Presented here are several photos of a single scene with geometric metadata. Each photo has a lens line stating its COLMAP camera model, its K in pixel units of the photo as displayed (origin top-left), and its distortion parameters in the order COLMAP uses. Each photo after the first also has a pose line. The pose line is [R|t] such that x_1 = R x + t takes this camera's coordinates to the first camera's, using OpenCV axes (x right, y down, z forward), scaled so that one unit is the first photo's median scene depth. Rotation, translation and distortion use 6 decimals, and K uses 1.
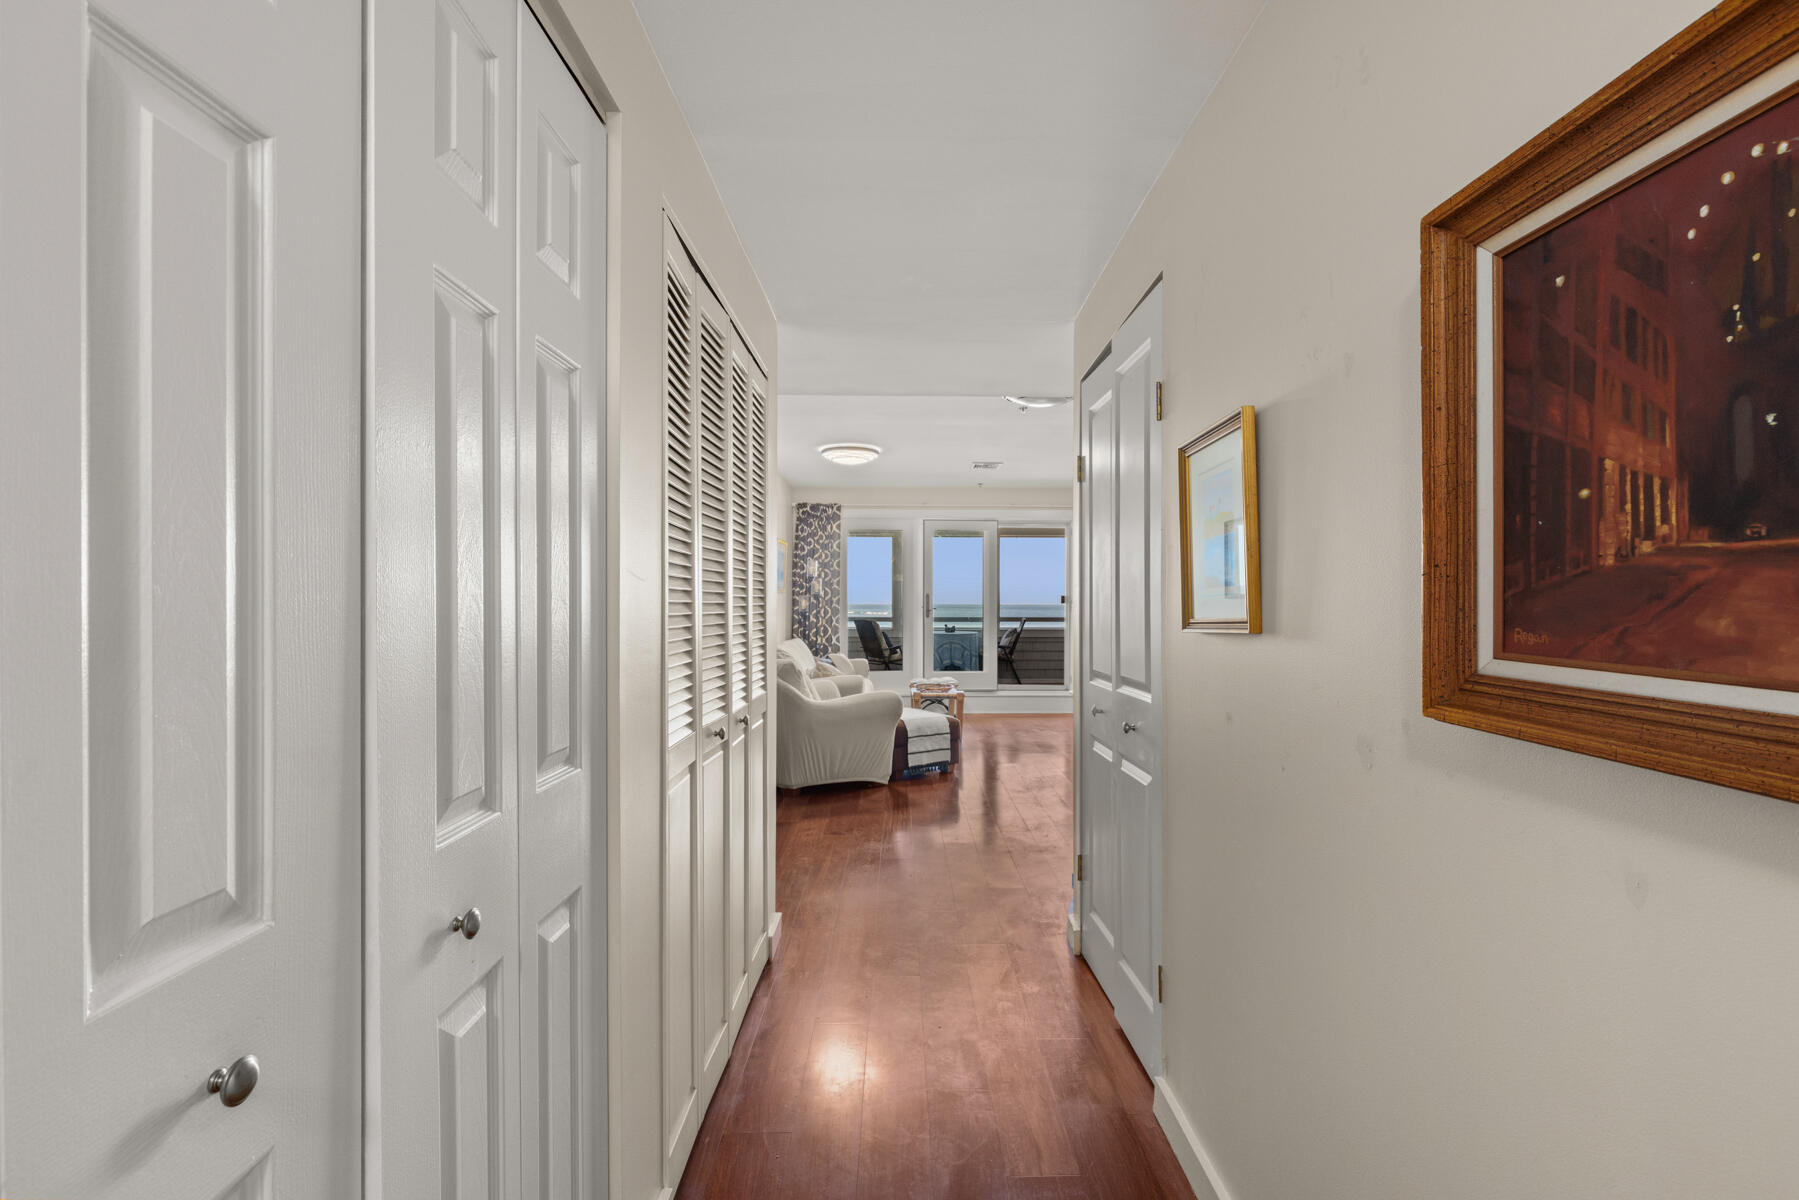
lens RADIAL K [[832.1, 0, 919.2], [0, 832.1, 588.9], [0, 0, 1]] dist [-0.001006, -0.000275]
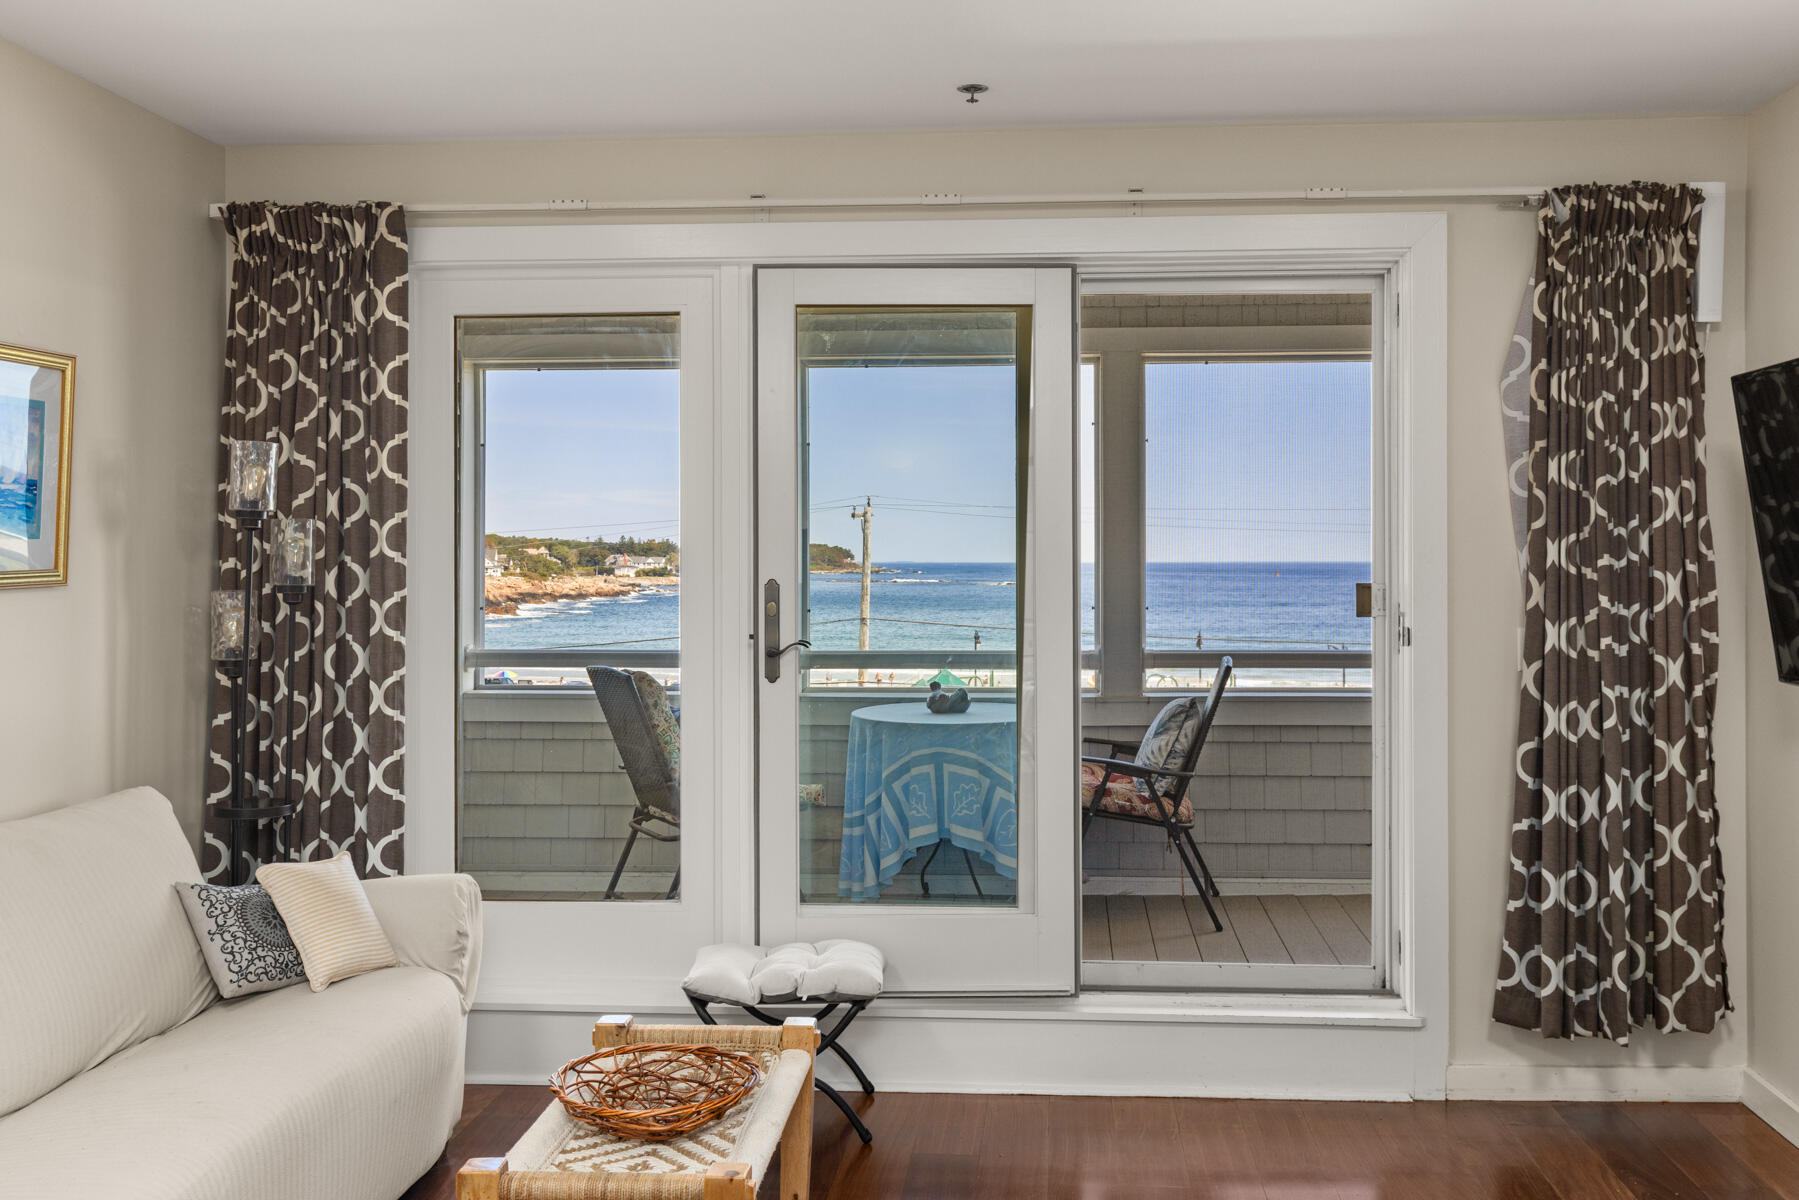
lens RADIAL K [[1716.5, 0, 938.4], [0, 1716.5, 549.1], [0, 0, 1]] dist [0.005011, 0.000818]
pose [[0.995707, -0.005322, -0.092407, 0.102164], [0.006305, 0.999927, 0.010347, -0.007689], [0.092345, -0.010885, 0.995668, 0.525006]]
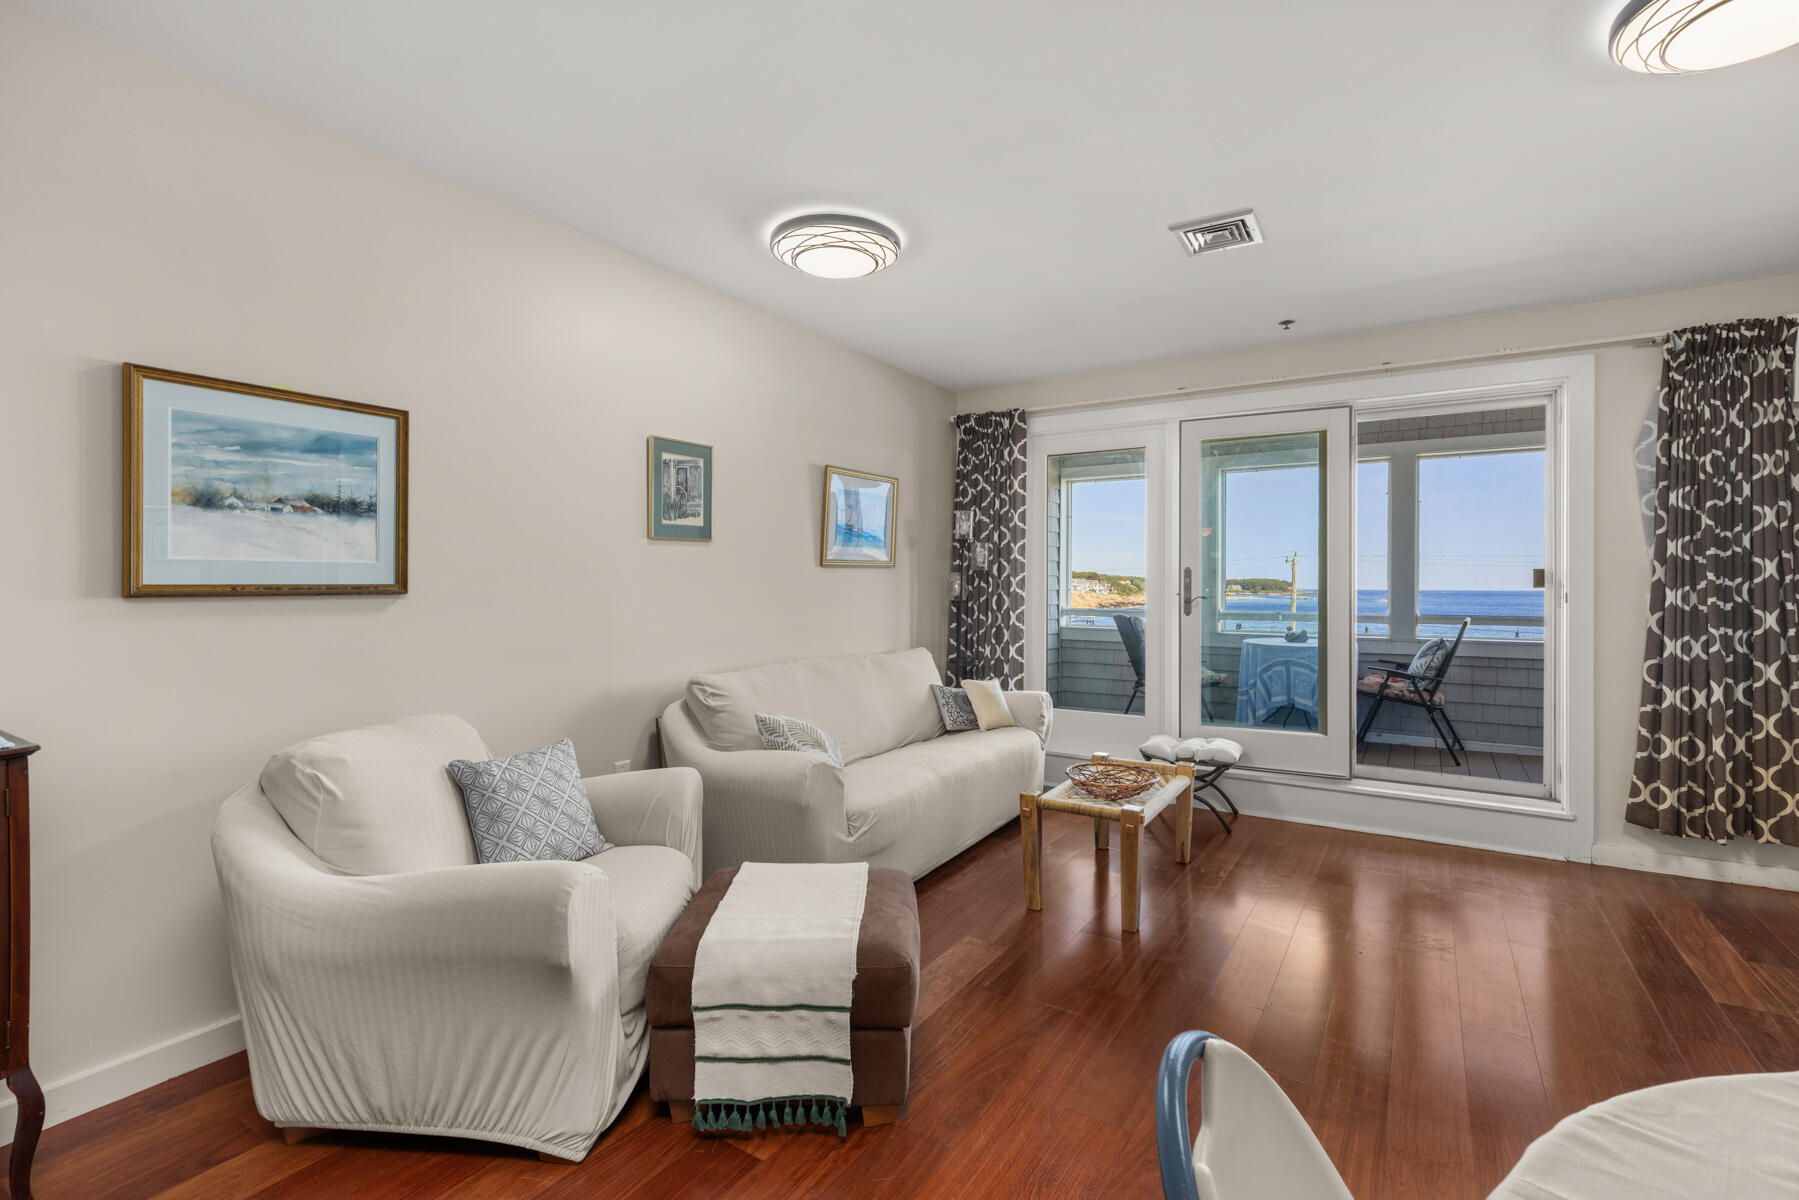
lens RADIAL K [[816.5, 0, 897.9], [0, 816.5, 582.4], [0, 0, 1]] dist [0.002949, -0.000768]
pose [[0.828383, -0.001325, -0.560161, 0.141872], [0.006833, 0.999947, 0.007741, 0.009750], [0.560121, -0.010240, 0.828347, 0.497126]]
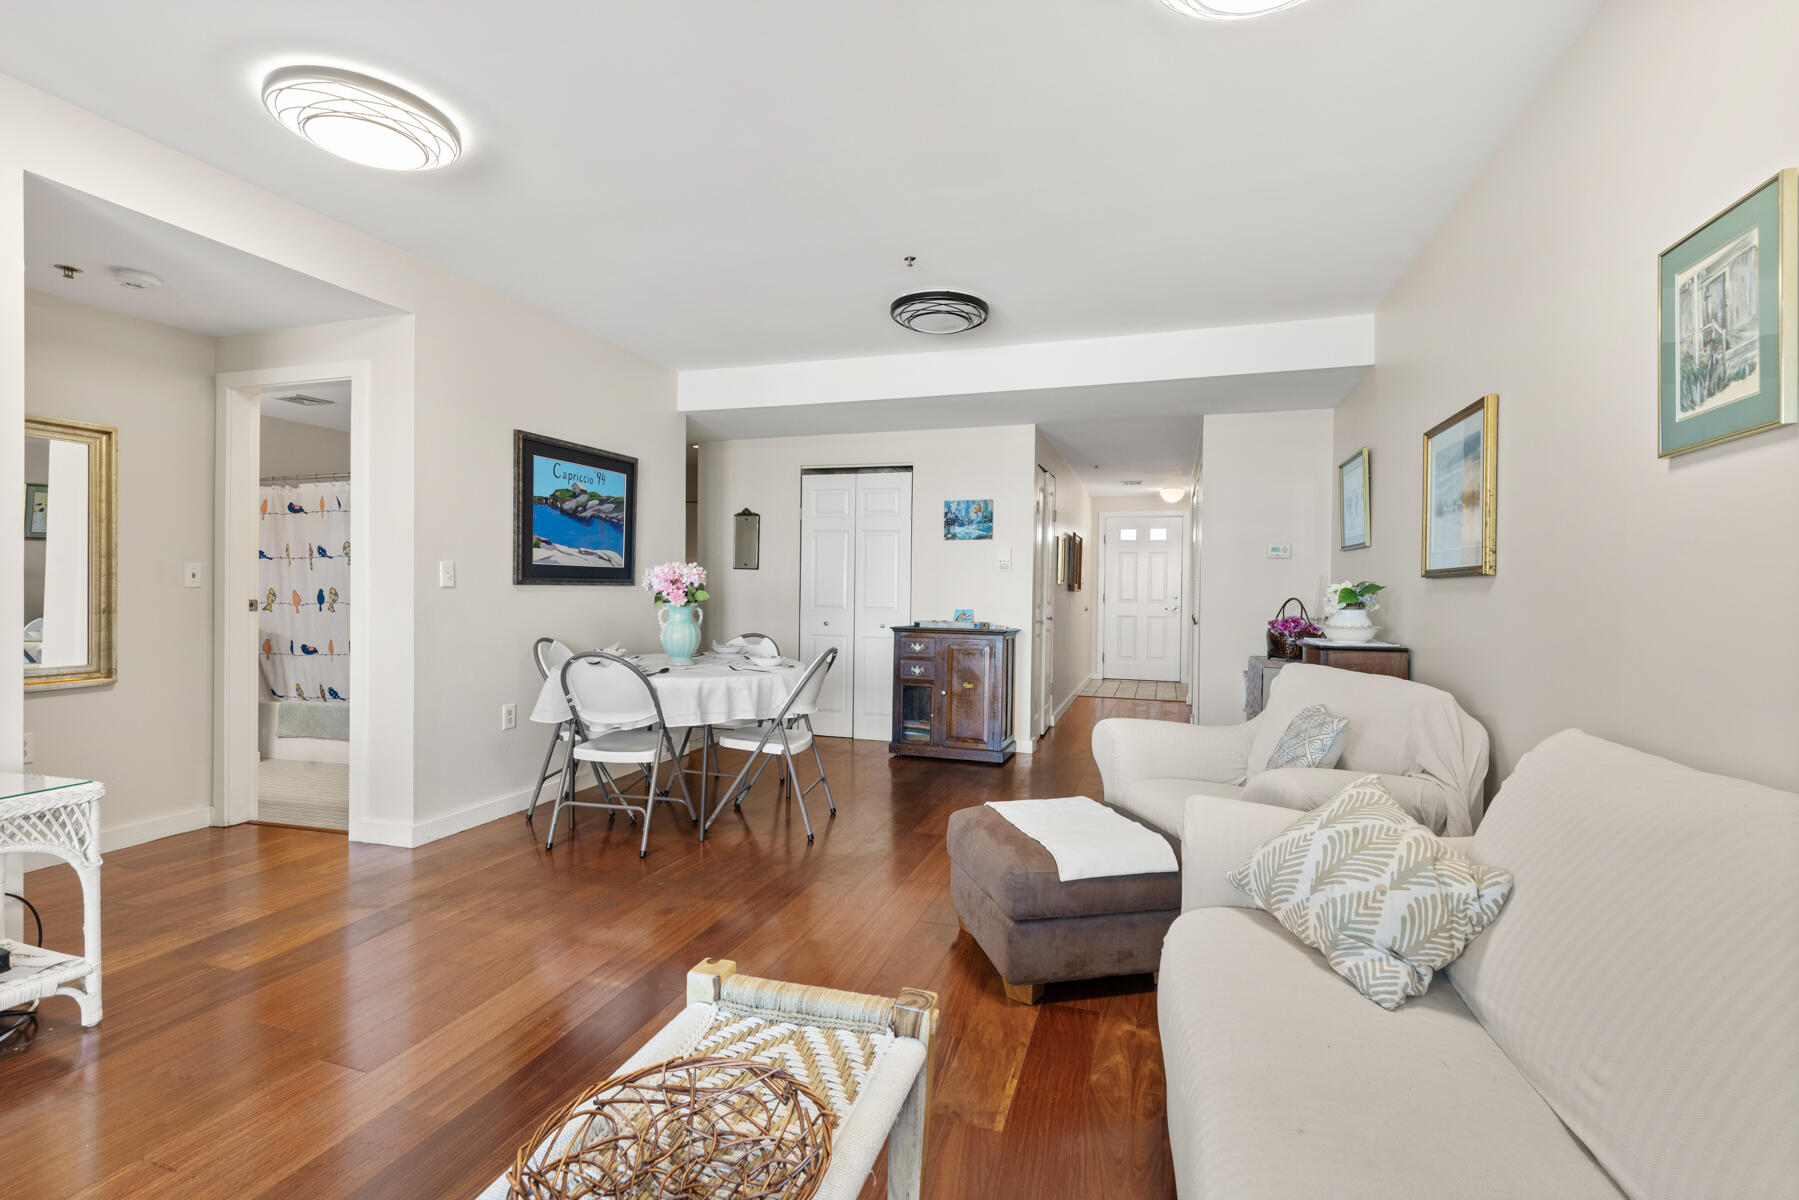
lens RADIAL K [[816.5, 0, 897.9], [0, 816.5, 582.4], [0, 0, 1]] dist [0.002949, -0.000768]
pose [[-0.942761, -0.012817, 0.333224, -0.047370], [-0.020898, 0.999568, -0.020677, 0.026624], [-0.332815, -0.026458, -0.942621, 0.951195]]
